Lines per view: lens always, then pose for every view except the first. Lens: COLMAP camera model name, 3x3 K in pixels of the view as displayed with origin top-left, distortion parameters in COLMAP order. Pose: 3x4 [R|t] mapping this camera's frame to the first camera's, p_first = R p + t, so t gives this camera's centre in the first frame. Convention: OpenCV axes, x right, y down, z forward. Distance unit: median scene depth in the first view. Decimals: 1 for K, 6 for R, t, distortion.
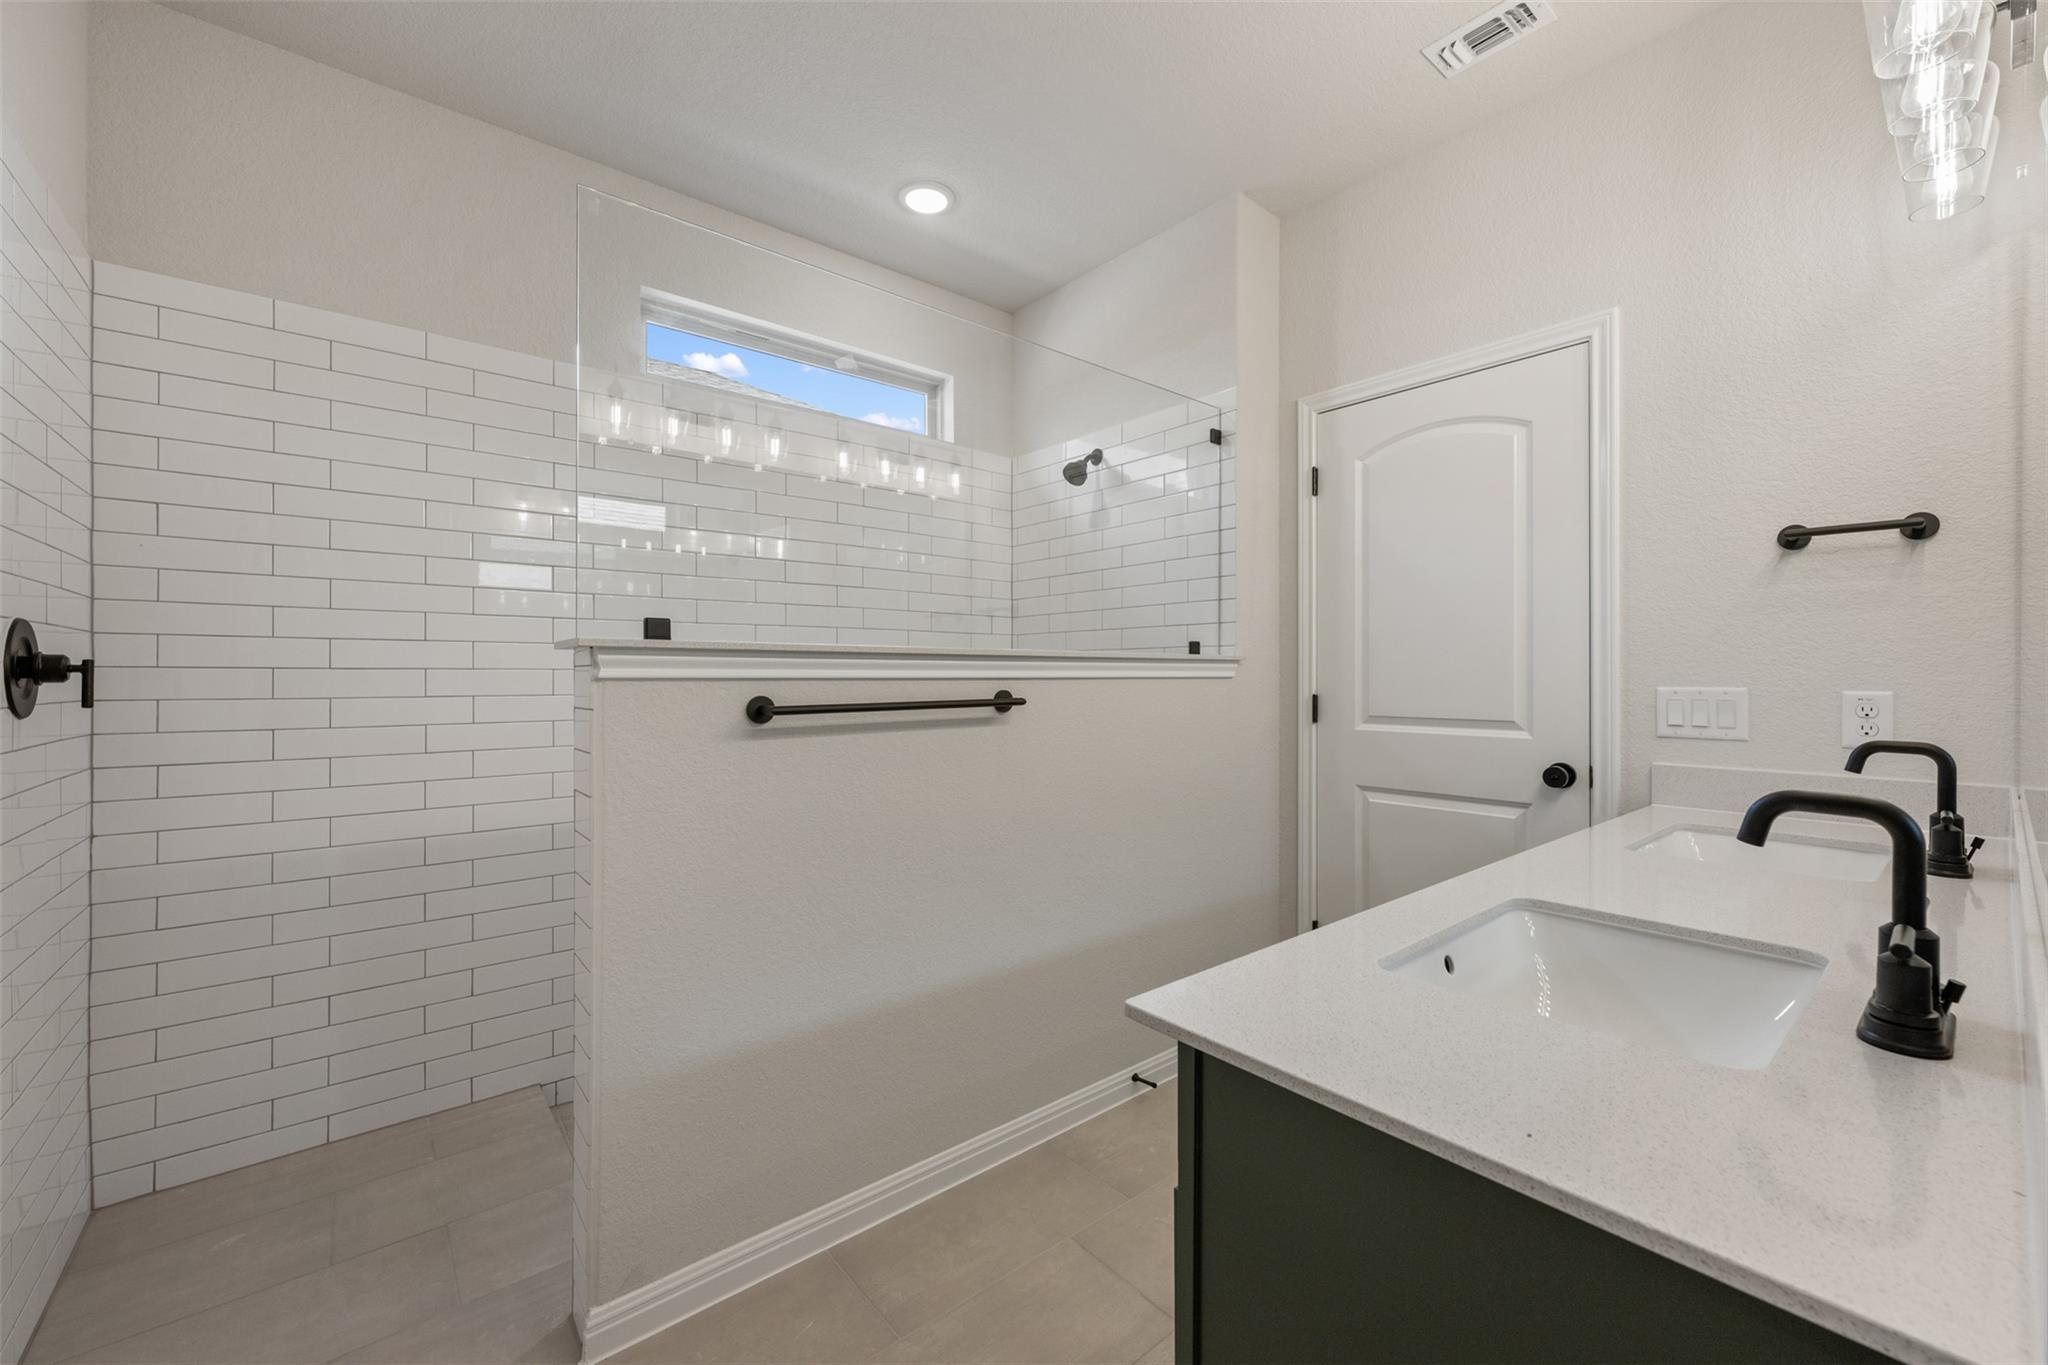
lens RADIAL K [[805.2, 0, 1029.9], [0, 805.2, 674.6], [0, 0, 1]] dist [-0.000202, -0.000489]
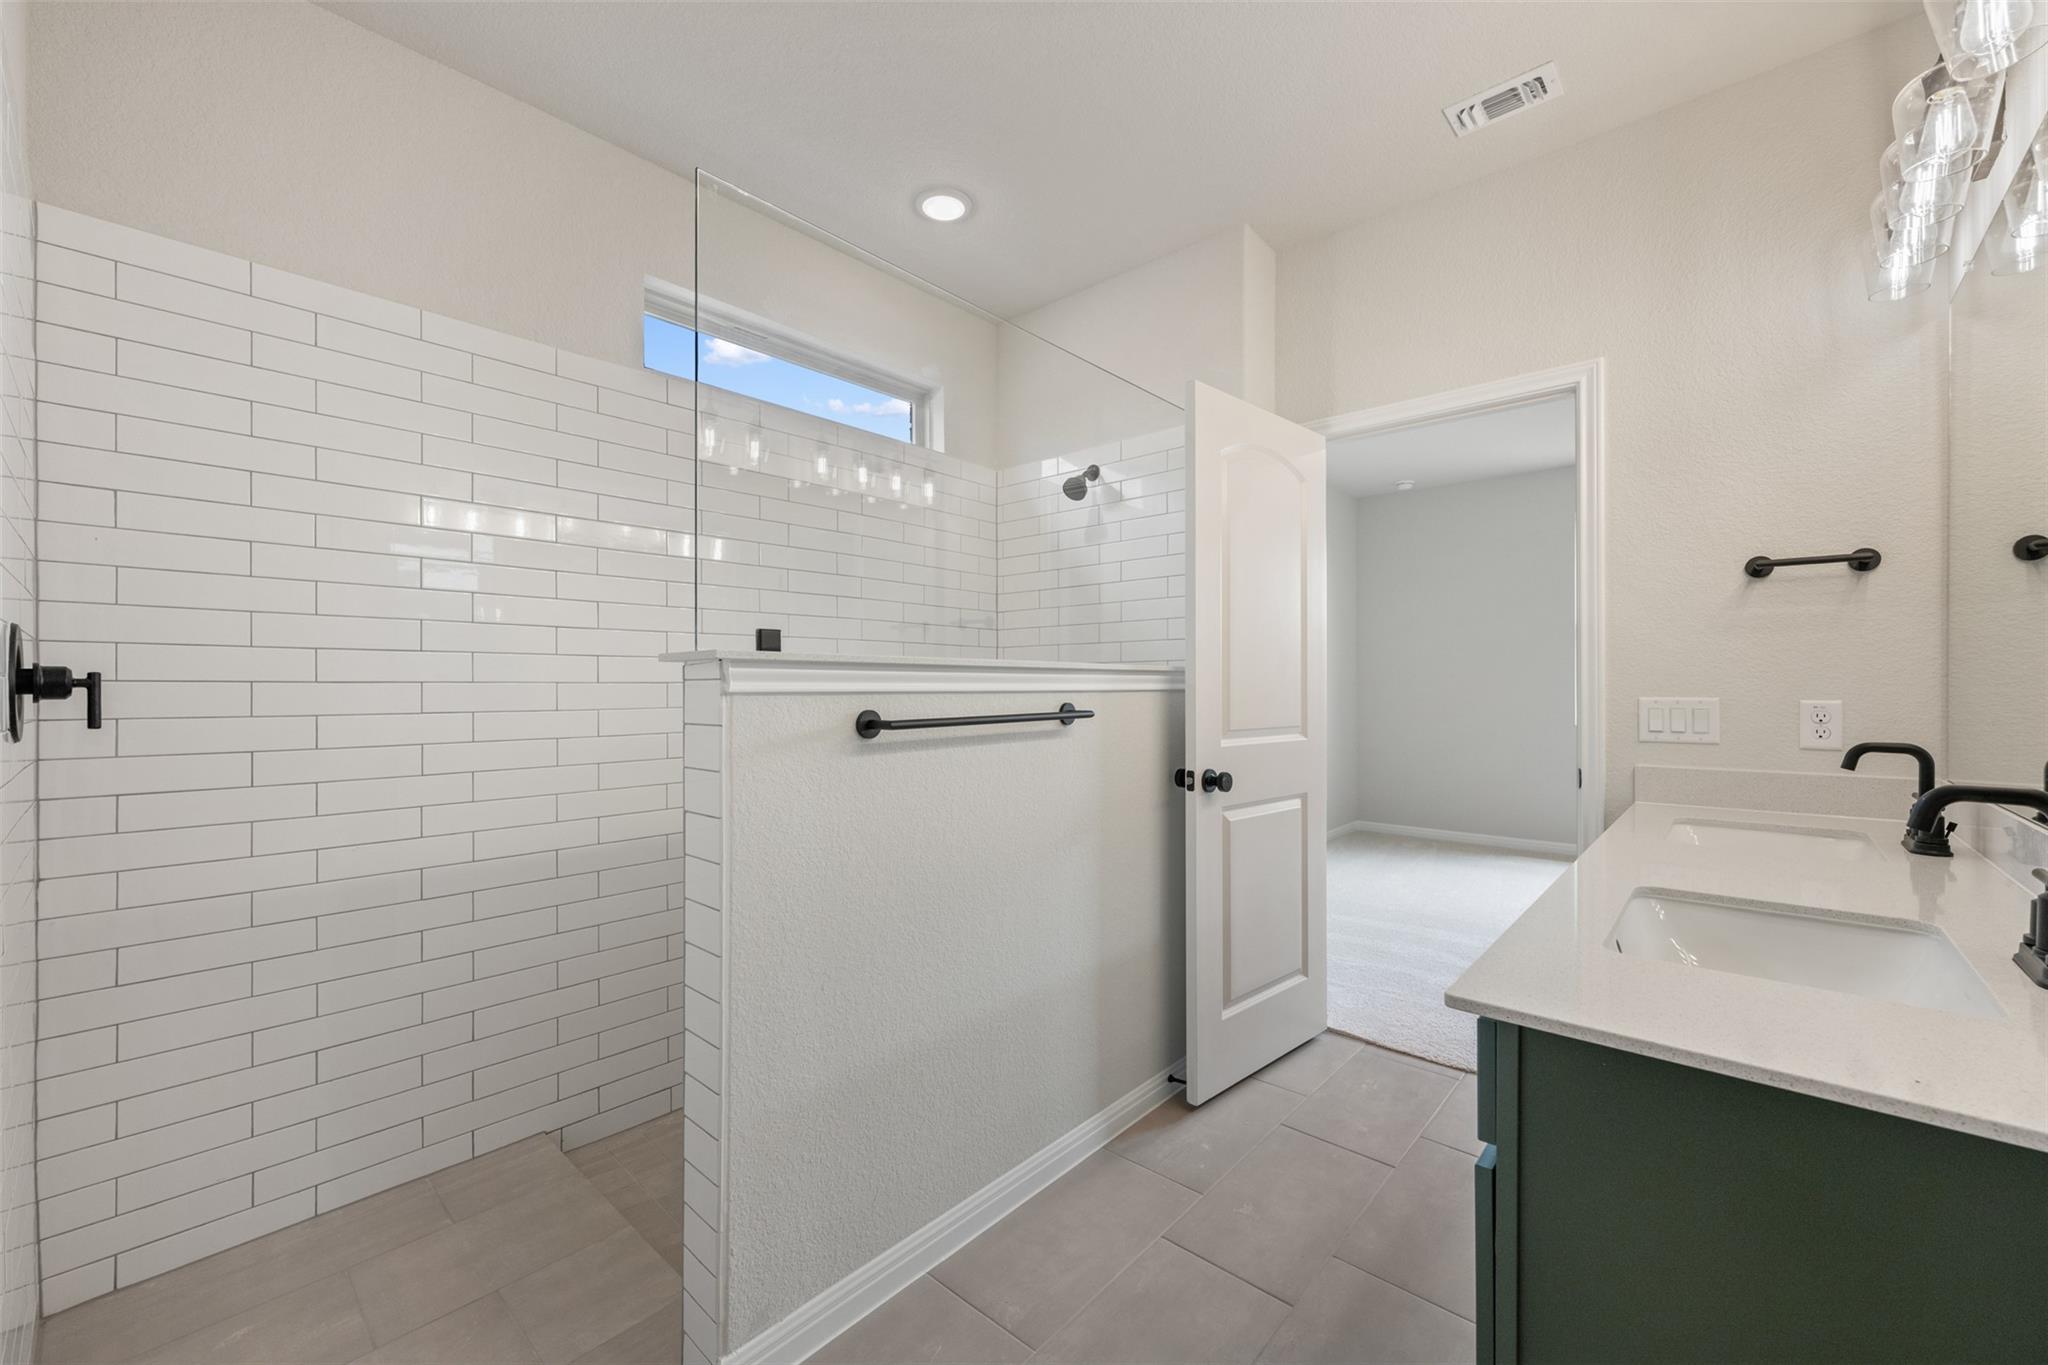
lens RADIAL K [[805.2, 0, 1039.5], [0, 805.2, 687.6], [0, 0, 1]] dist [-0.000202, -0.000489]
pose [[0.989684, -0.001977, 0.143254, -0.218353], [0.001811, 0.999998, 0.001287, -0.001287], [-0.143256, -0.001014, 0.989685, 0.006774]]
